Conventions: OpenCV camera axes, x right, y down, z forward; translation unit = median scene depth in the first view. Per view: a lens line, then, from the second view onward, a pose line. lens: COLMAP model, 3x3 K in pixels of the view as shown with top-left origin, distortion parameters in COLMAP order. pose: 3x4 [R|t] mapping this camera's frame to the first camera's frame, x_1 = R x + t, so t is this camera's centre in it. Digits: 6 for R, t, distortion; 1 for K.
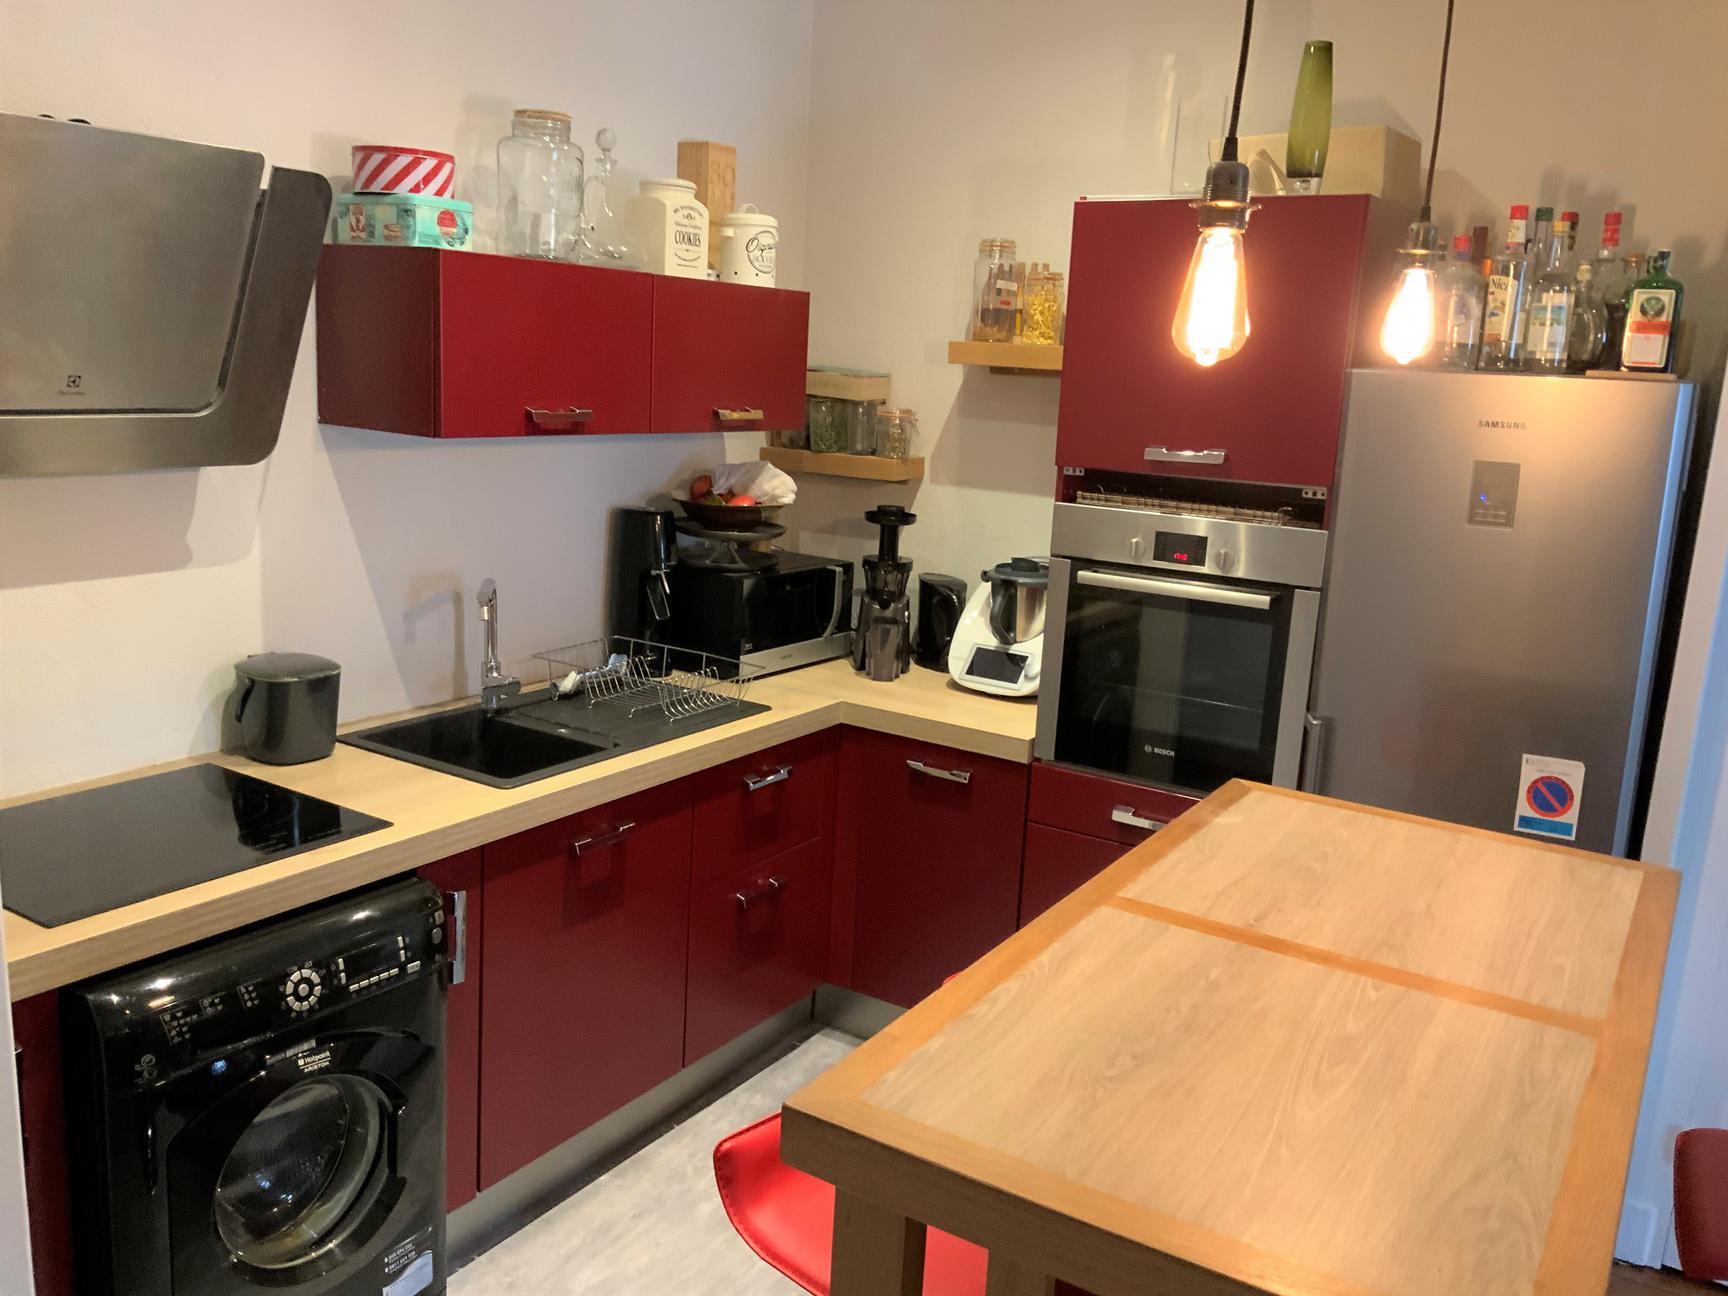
lens RADIAL K [[1445.1, 0, 629.1], [0, 1445.1, 649.9], [0, 0, 1]] dist [0.074852, -0.124273]
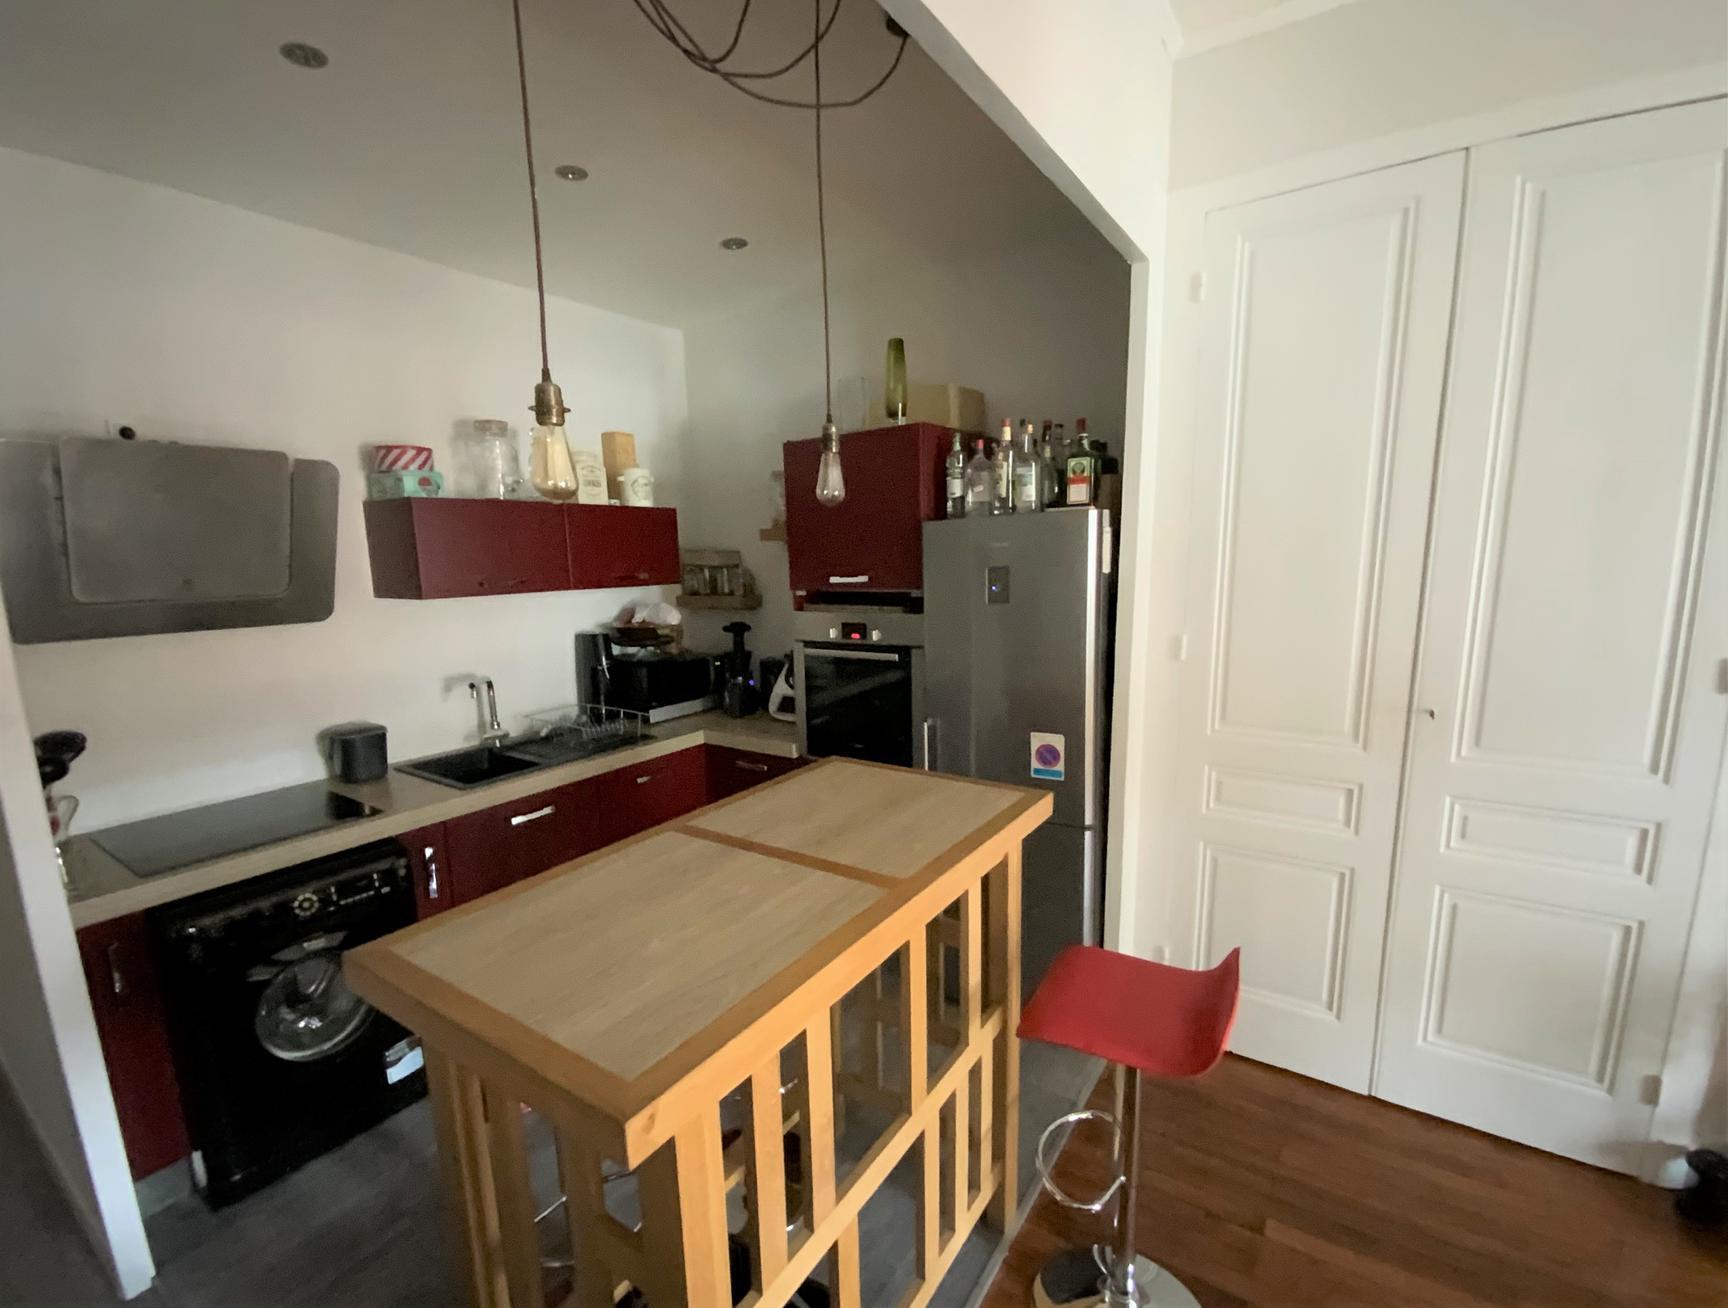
lens RADIAL K [[764.2, 0, 864.8], [0, 764.2, 703.9], [0, 0, 1]] dist [-0.001462, -0.000411]
pose [[0.995470, -0.068624, -0.065811, 0.472966], [0.066454, 0.997189, -0.034626, 0.055128], [0.068002, 0.030096, 0.997231, 0.081459]]
